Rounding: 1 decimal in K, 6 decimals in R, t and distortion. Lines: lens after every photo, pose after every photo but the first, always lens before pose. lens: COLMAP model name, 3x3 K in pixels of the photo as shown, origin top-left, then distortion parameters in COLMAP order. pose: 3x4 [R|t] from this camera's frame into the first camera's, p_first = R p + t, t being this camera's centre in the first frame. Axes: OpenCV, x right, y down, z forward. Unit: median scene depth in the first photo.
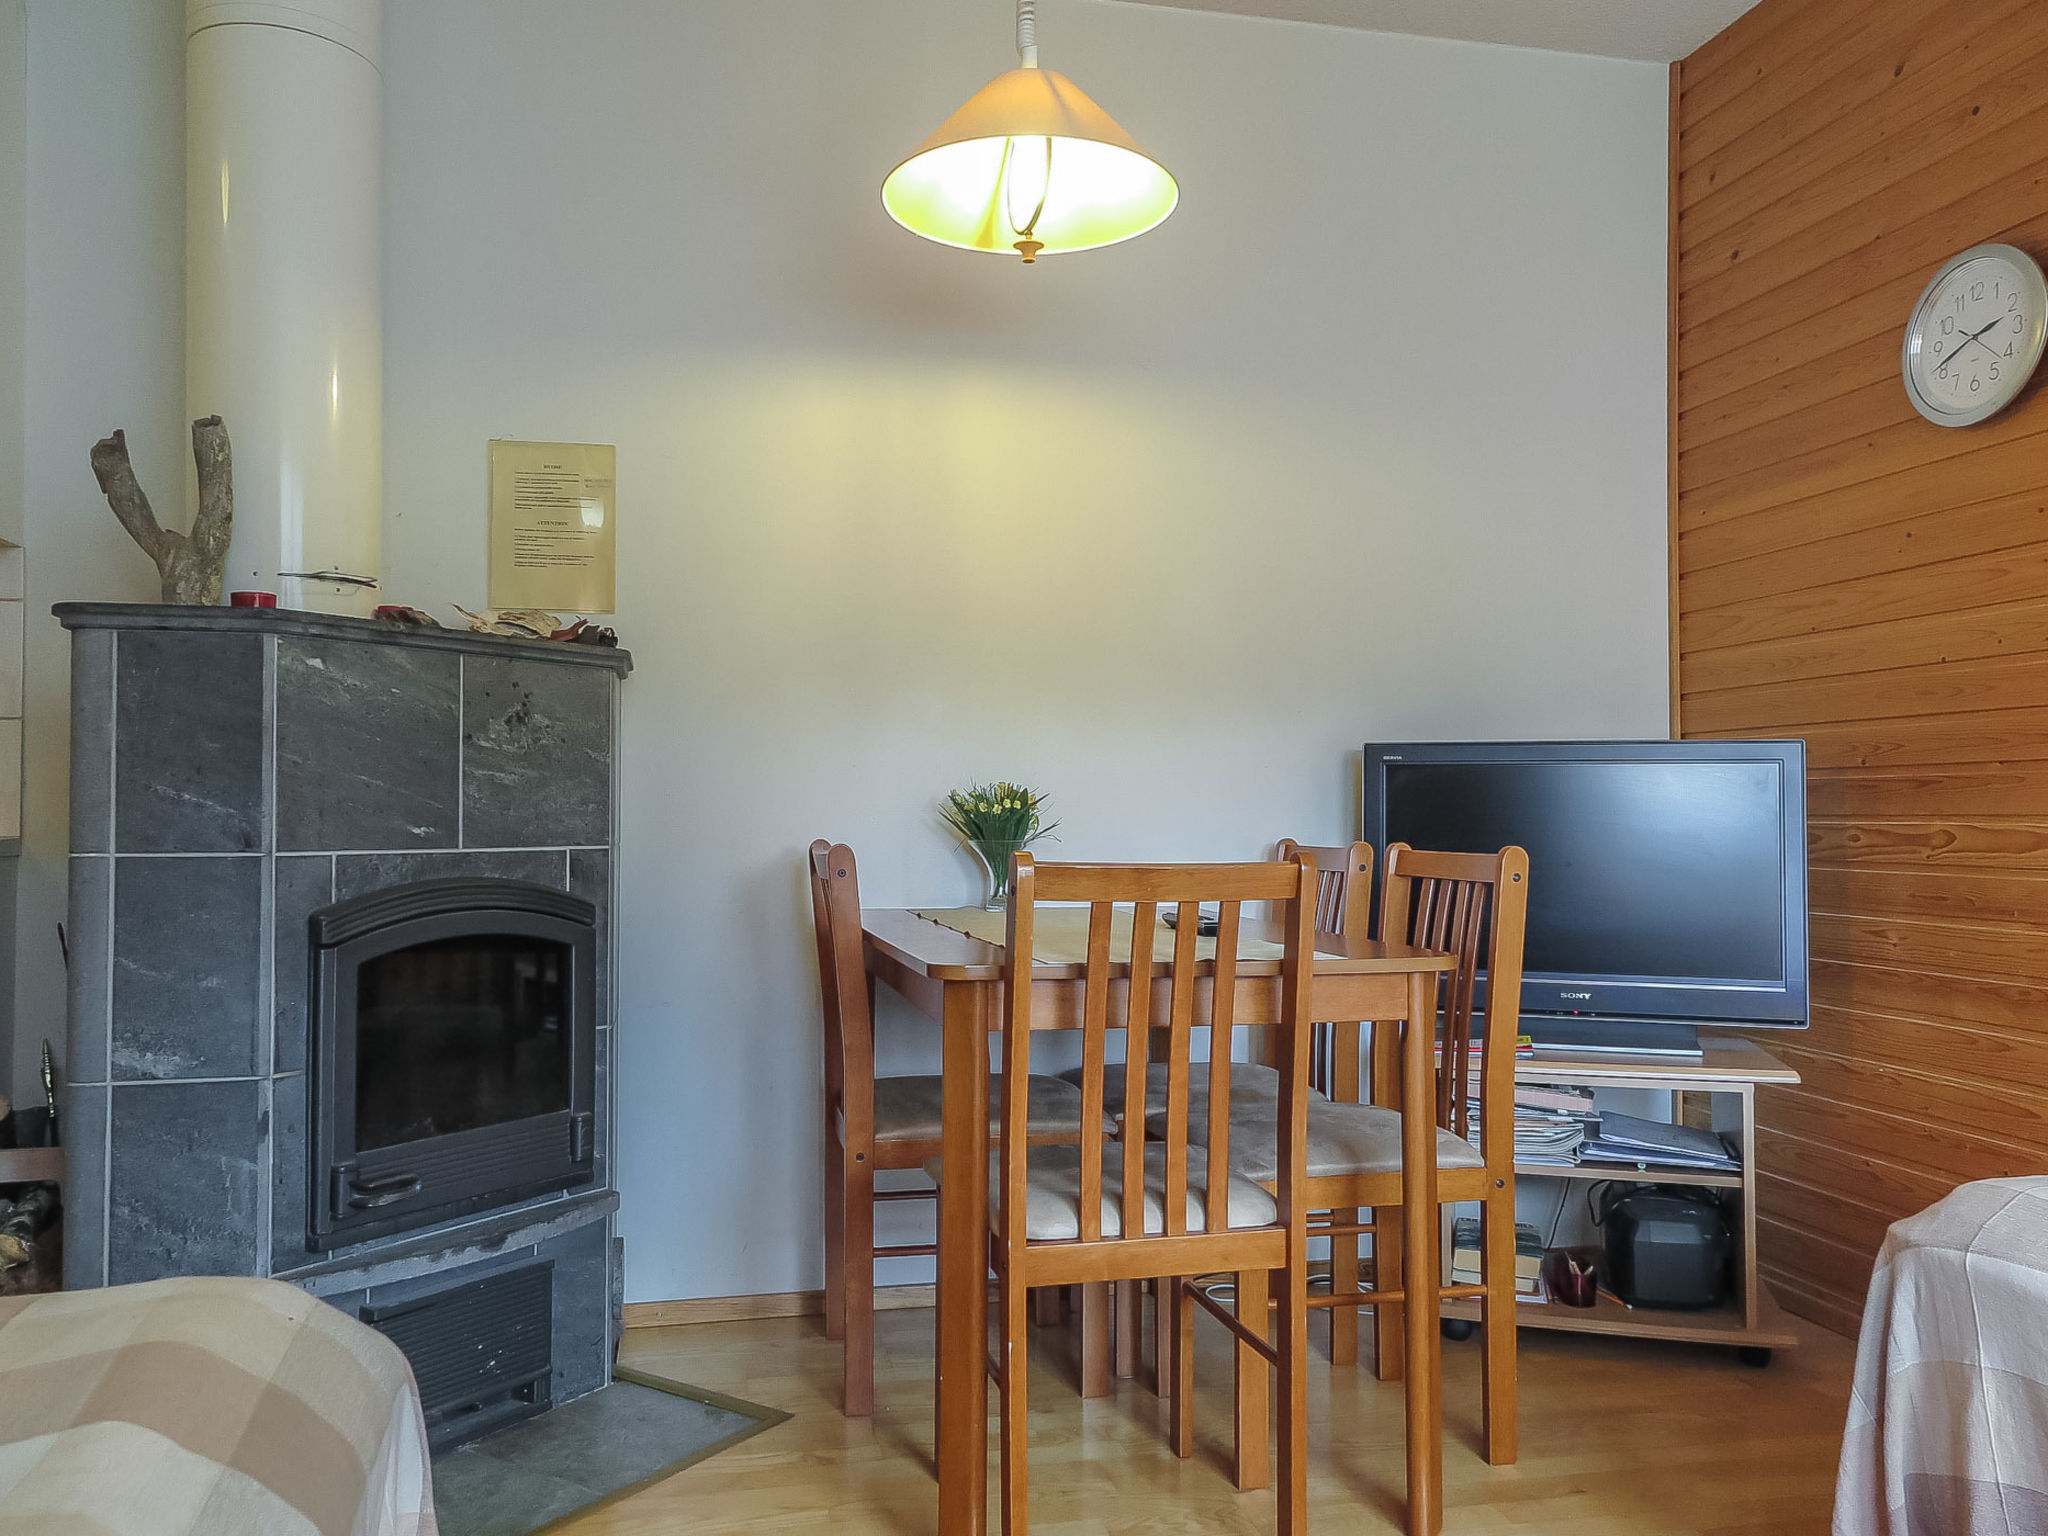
lens RADIAL K [[1576.8, 0, 1017.0], [0, 1576.8, 784.4], [0, 0, 1]] dist [-0.013394, 0.009740]
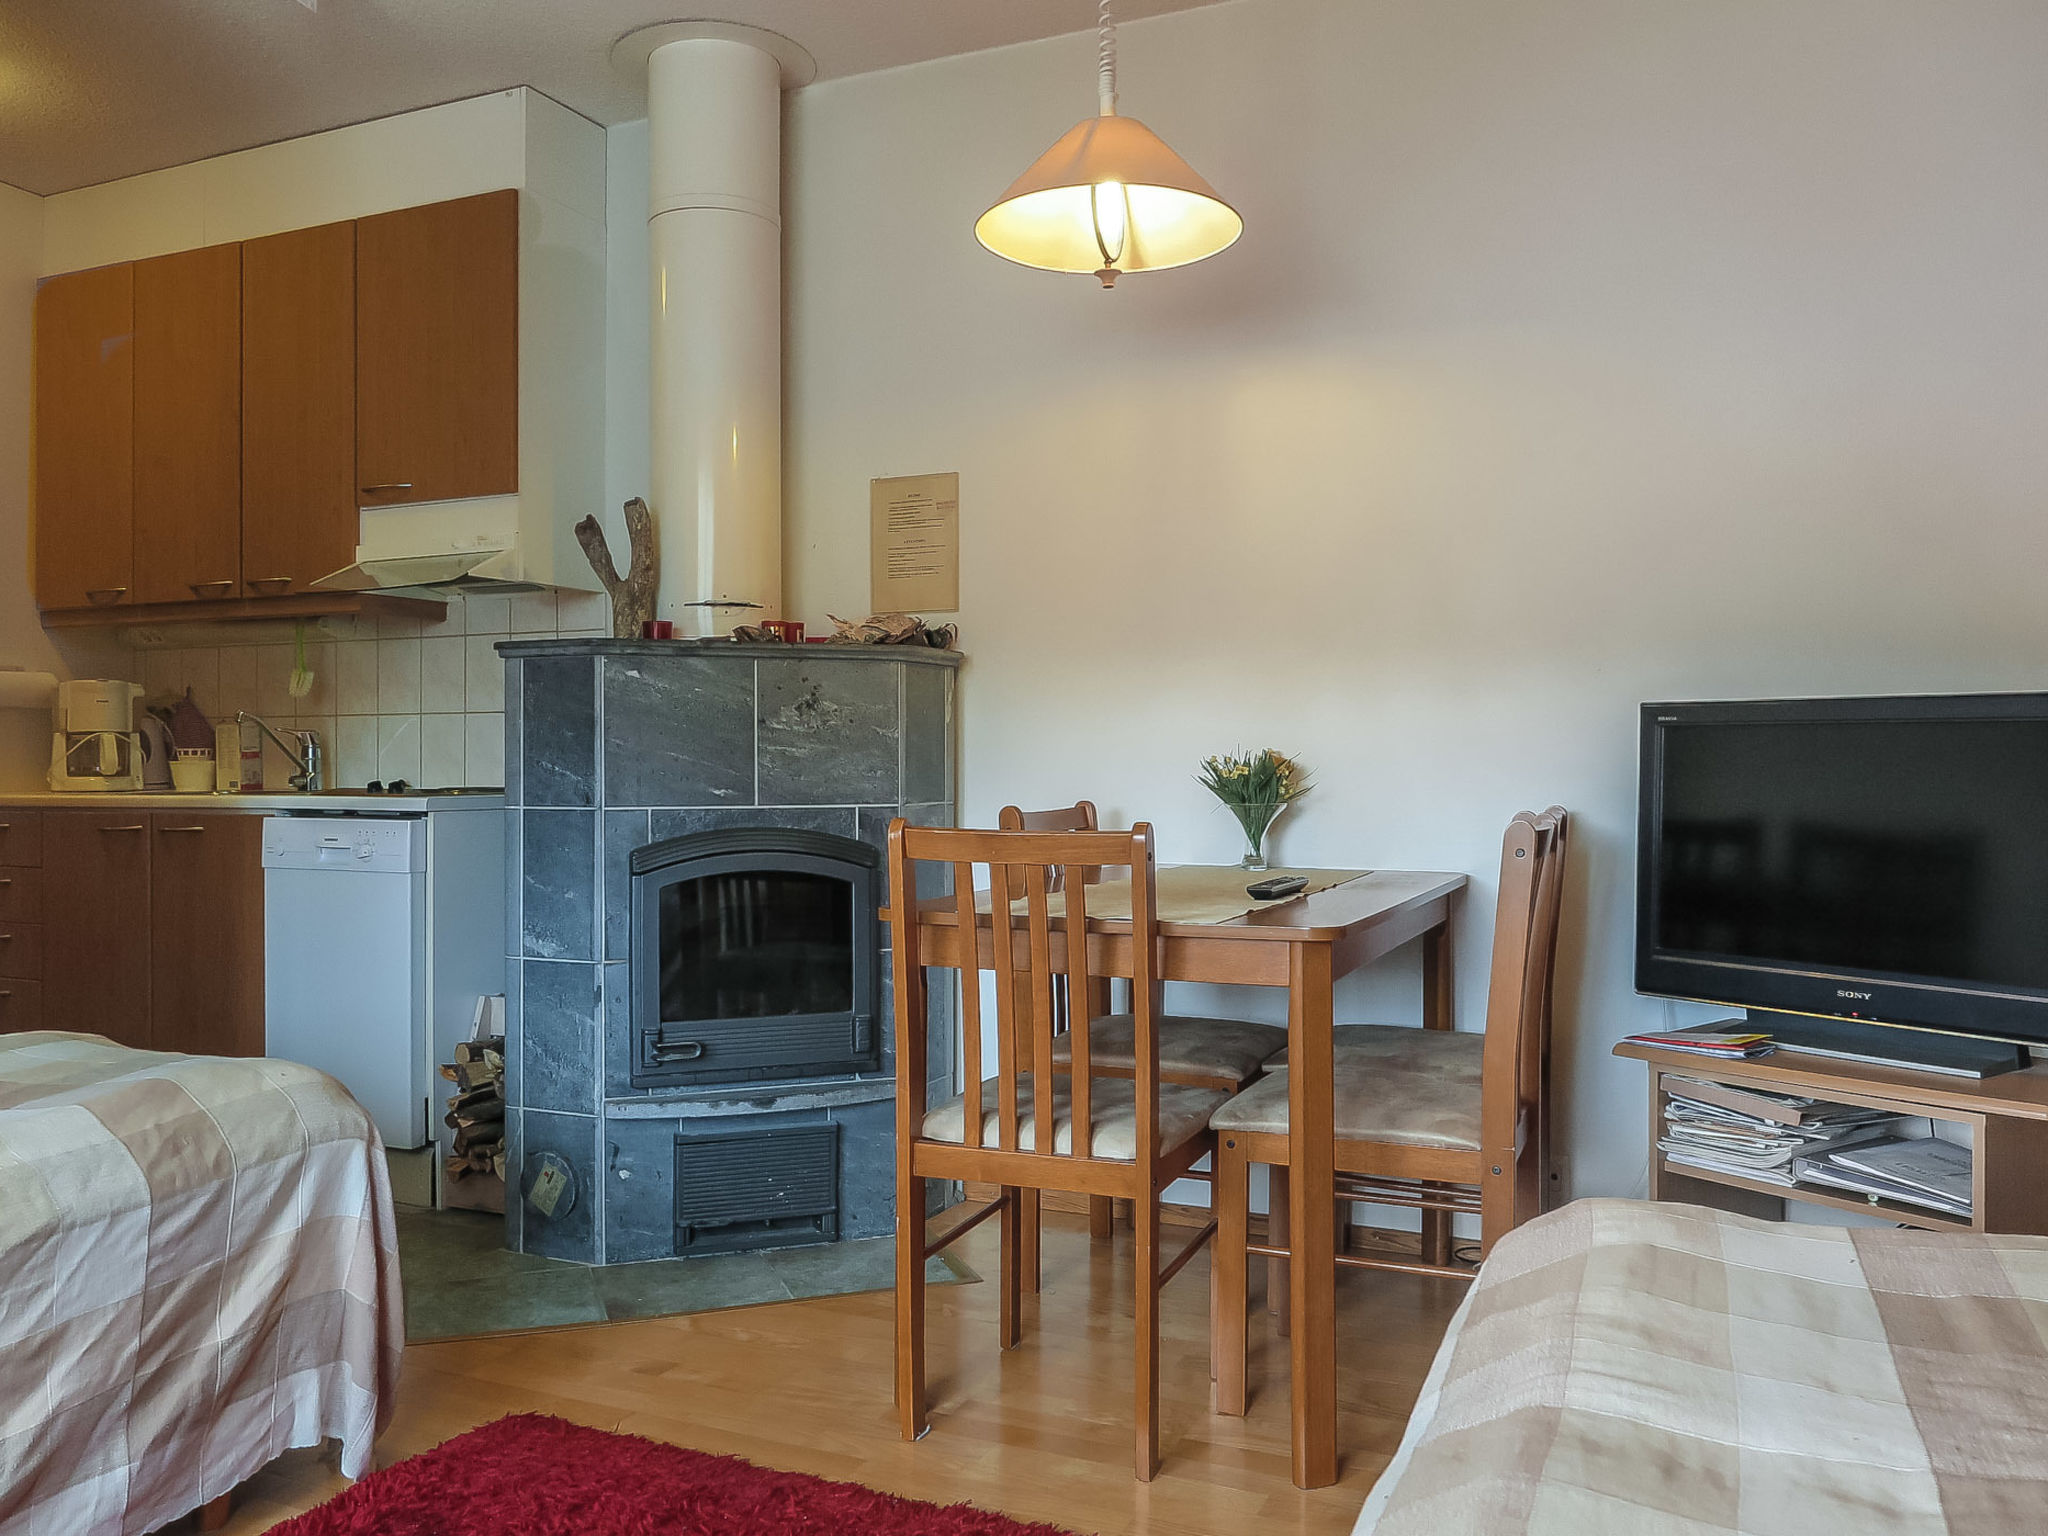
lens RADIAL K [[1576.8, 0, 1004.8], [0, 1576.8, 756.5], [0, 0, 1]] dist [-0.013394, 0.009740]
pose [[0.806626, -0.002432, -0.591057, 0.634111], [0.012986, 0.999823, 0.013609, -0.016875], [0.590920, -0.018652, 0.806515, 0.050629]]
